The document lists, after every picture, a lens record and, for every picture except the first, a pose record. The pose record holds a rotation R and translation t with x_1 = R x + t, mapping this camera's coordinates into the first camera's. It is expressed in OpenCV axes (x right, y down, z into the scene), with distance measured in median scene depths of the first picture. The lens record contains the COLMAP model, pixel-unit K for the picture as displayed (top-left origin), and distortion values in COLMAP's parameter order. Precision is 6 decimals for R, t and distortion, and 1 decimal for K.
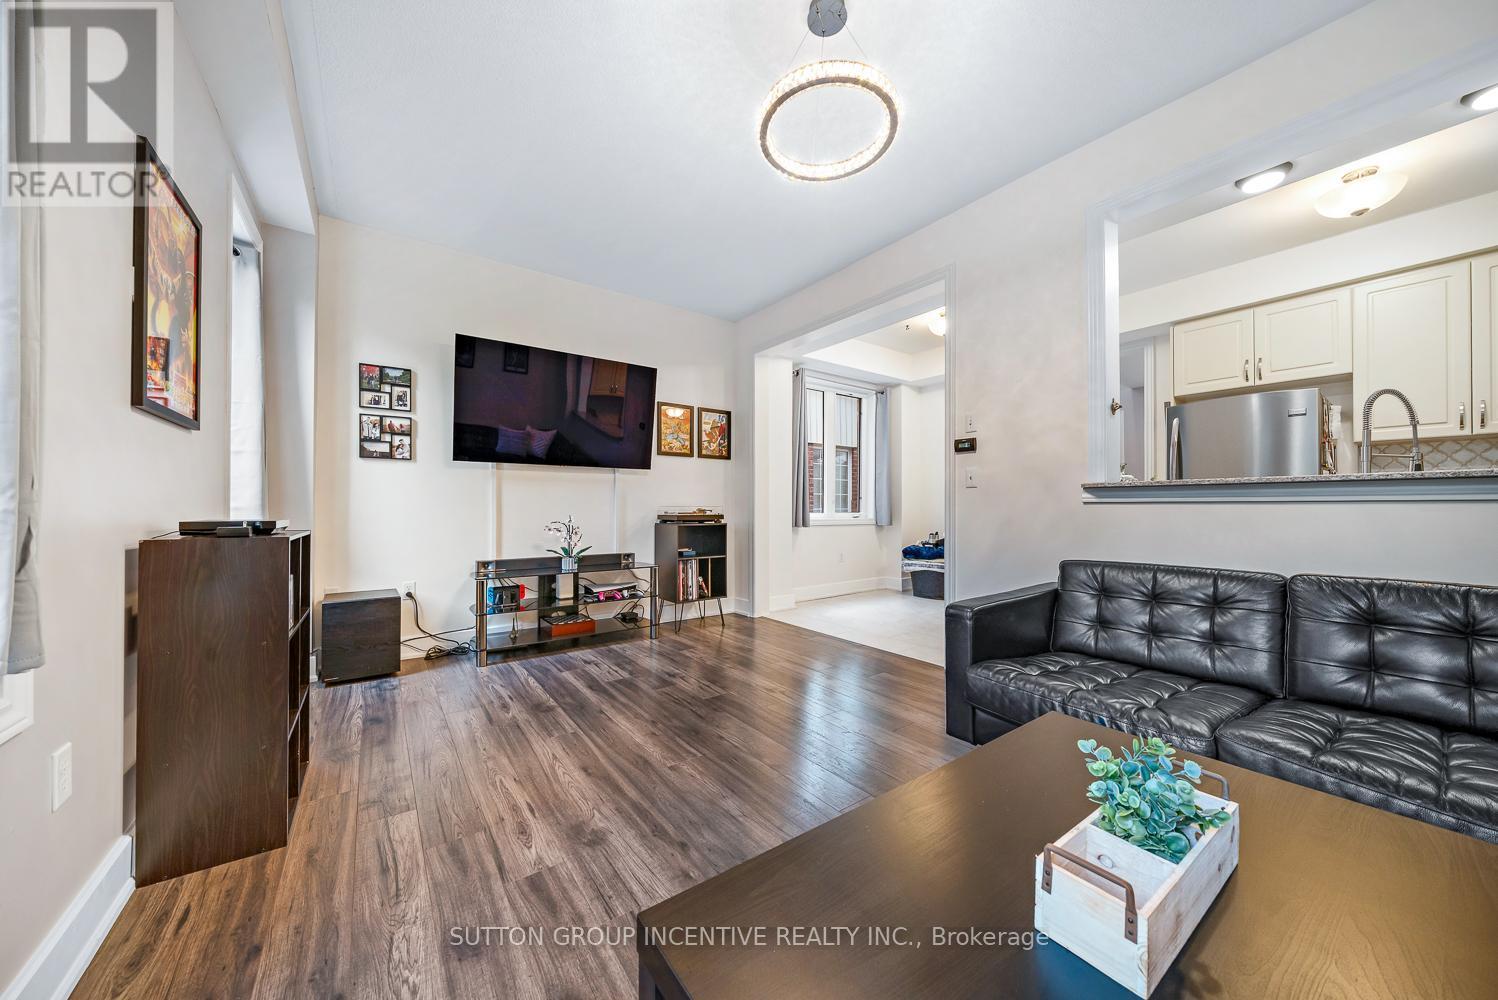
lens RADIAL K [[520.9, 0, 791.5], [0, 520.9, 505.0], [0, 0, 1]] dist [-0.010085, -0.000023]
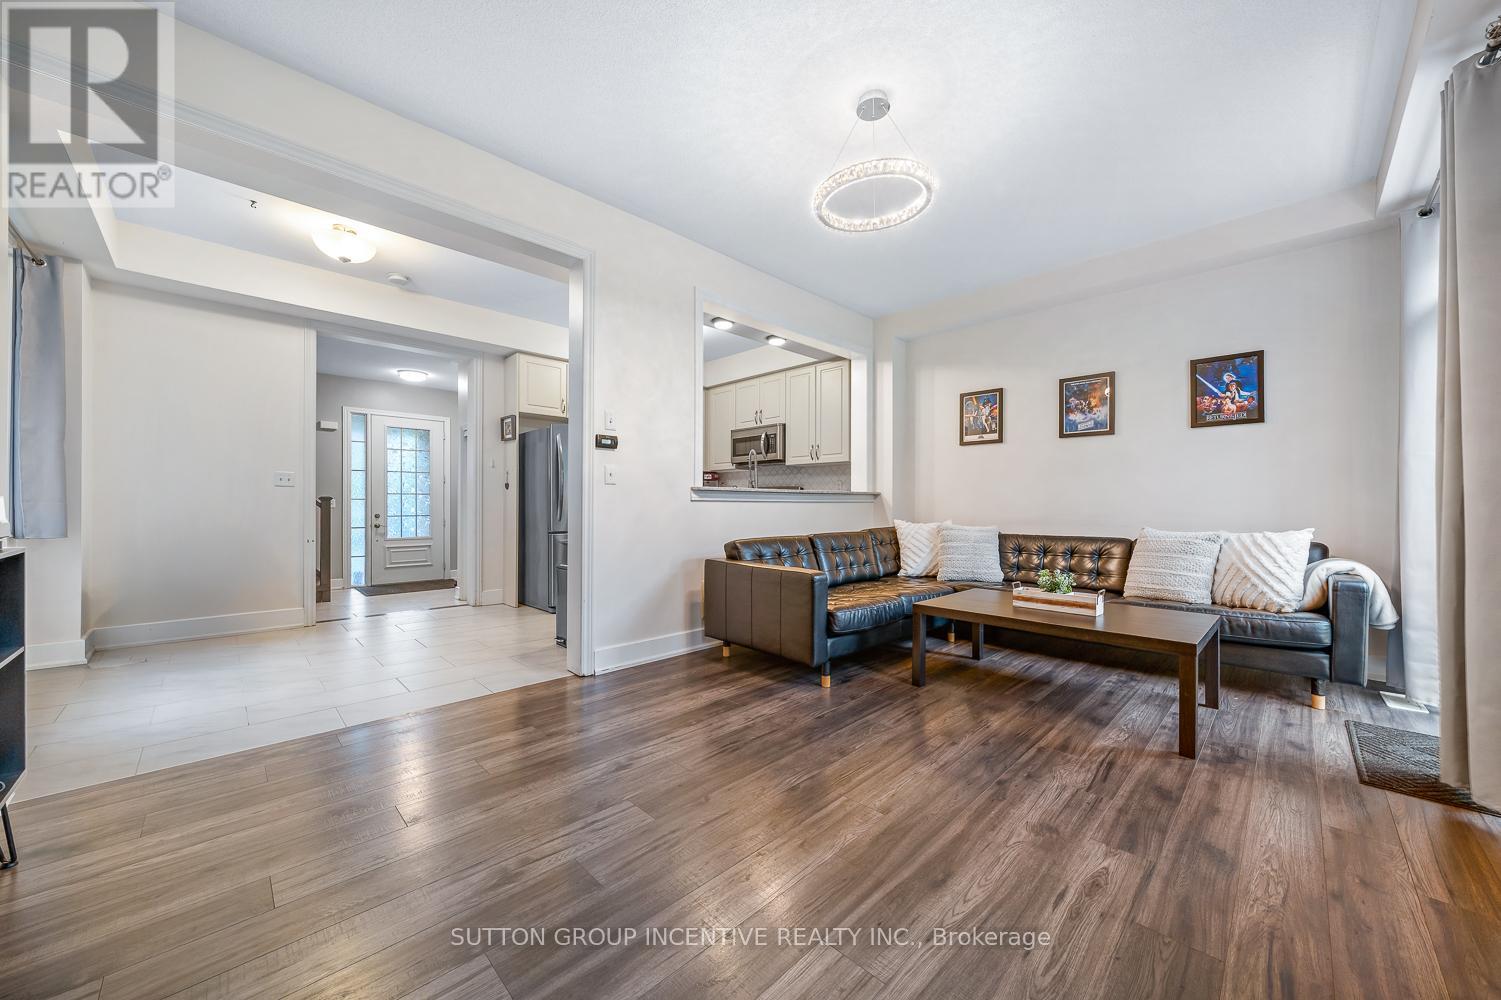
lens RADIAL K [[527.8, 0, 709.1], [0, 527.8, 502.8], [0, 0, 1]] dist [-0.001164, -0.000142]
pose [[-0.050822, 0.006137, 0.998689, -1.248173], [-0.006488, 0.999958, -0.006475, 0.014734], [-0.998687, -0.006809, -0.050780, 1.550589]]
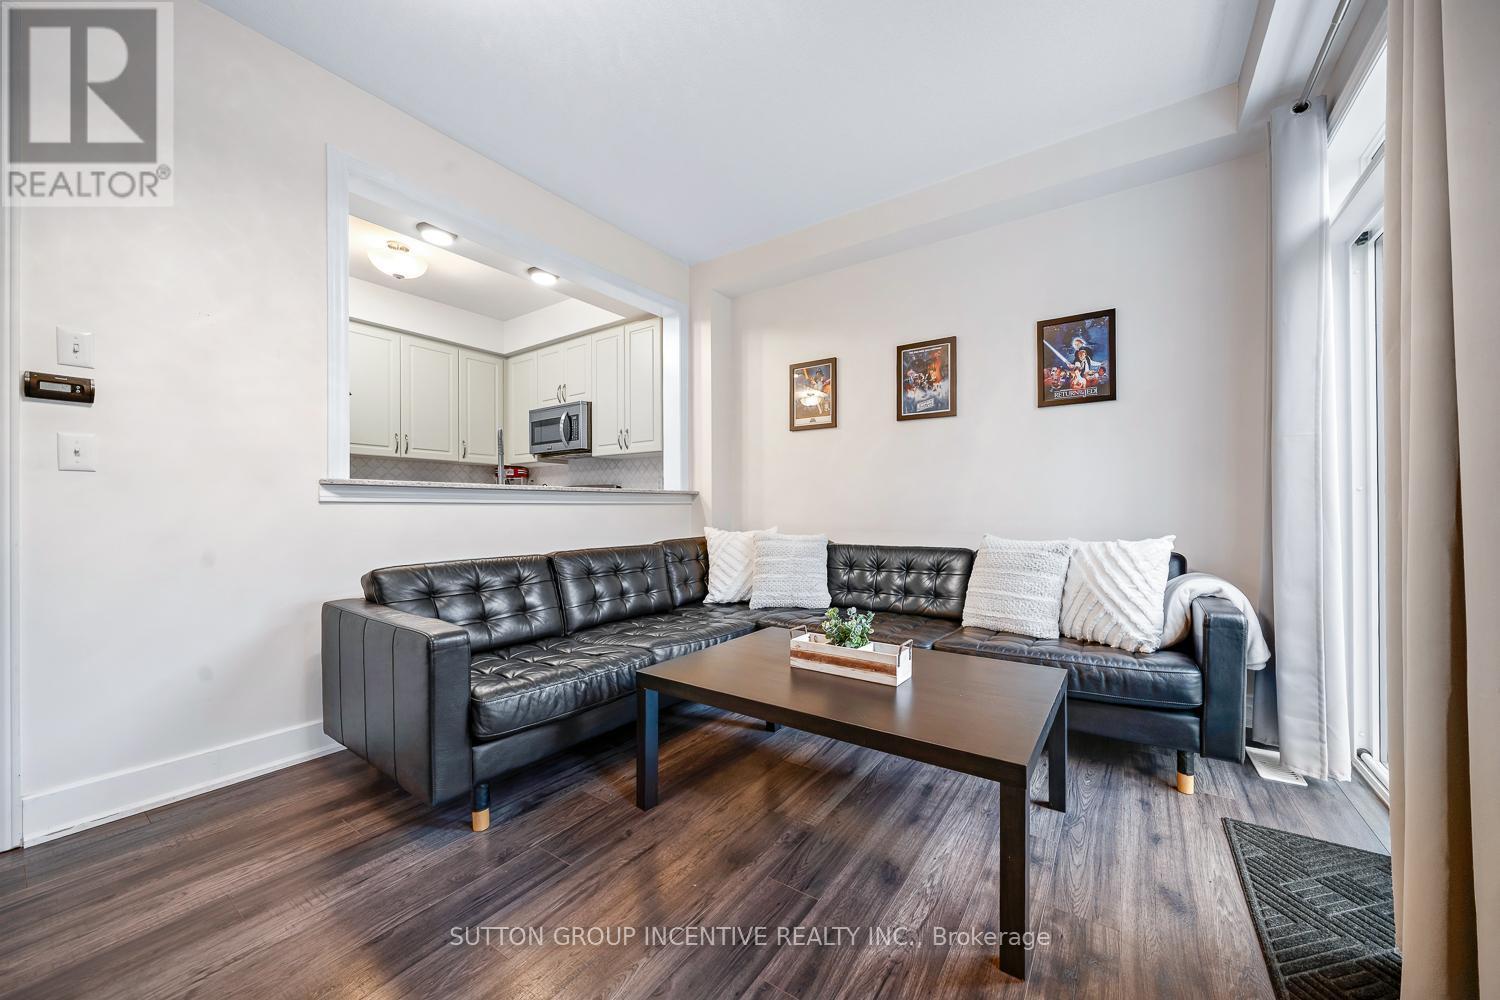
lens RADIAL K [[541.0, 0, 741.8], [0, 541.0, 507.1], [0, 0, 1]] dist [0.000749, -0.000022]
pose [[-0.265992, 0.005012, 0.963962, -0.654798], [0.000470, 0.999987, -0.005069, 0.011705], [-0.963975, -0.000895, -0.265991, 0.894518]]
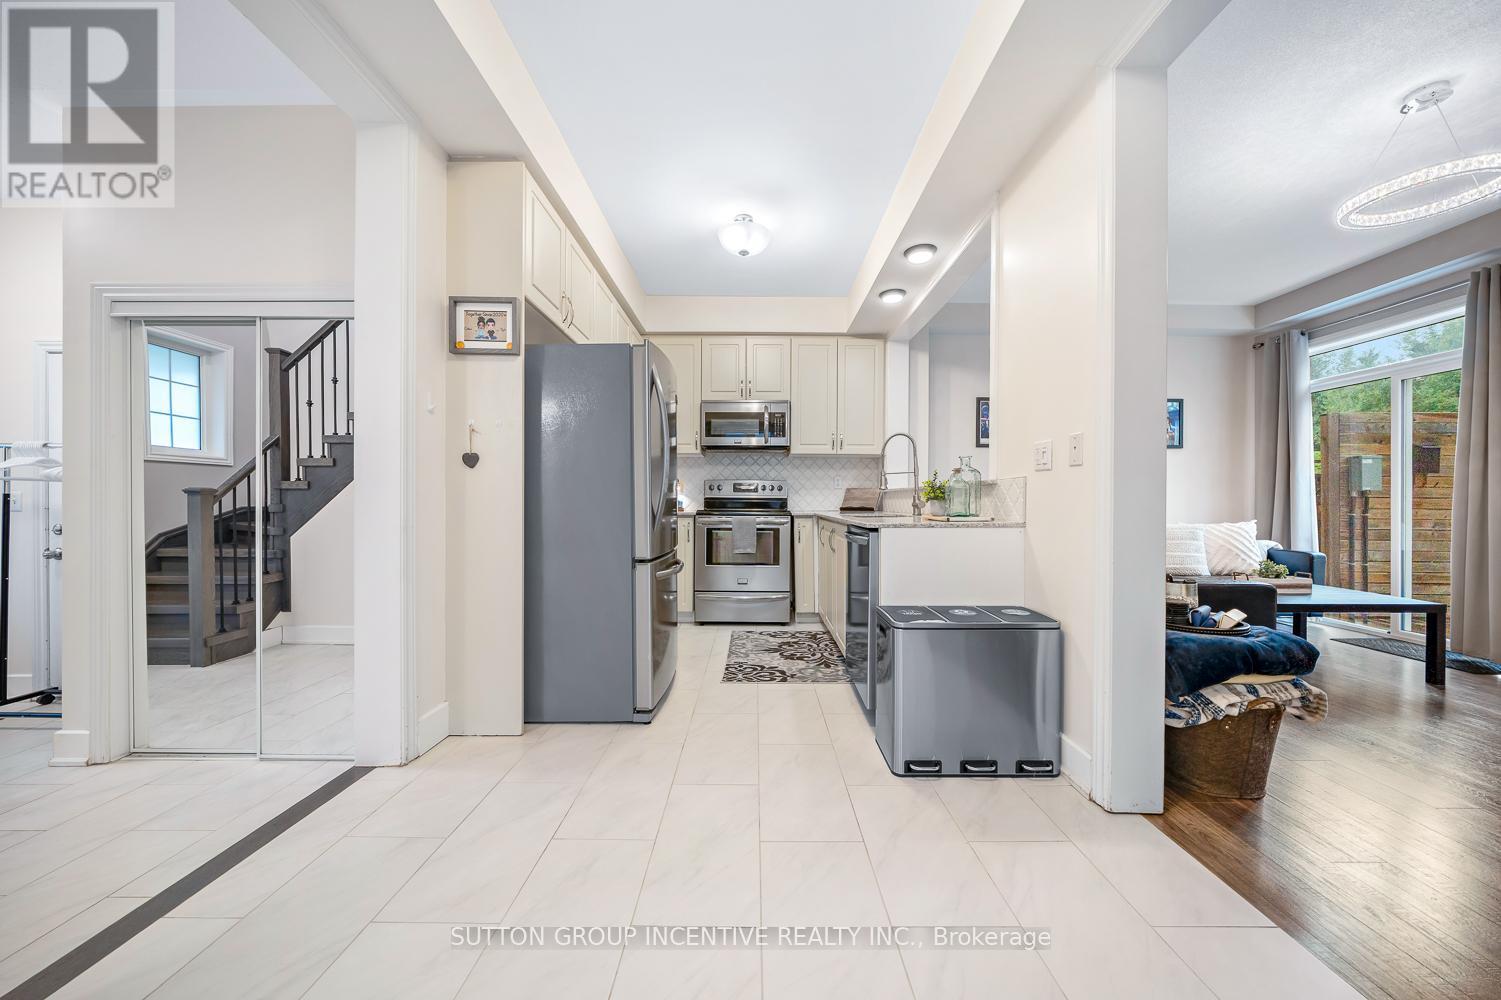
lens RADIAL K [[541.4, 0, 742.3], [0, 541.4, 507.1], [0, 0, 1]] dist [0.000749, -0.000022]
pose [[-0.765597, -0.007104, 0.643282, 0.486940], [-0.006810, 0.999972, 0.002938, 0.018171], [-0.643285, -0.002132, -0.765624, 3.167010]]
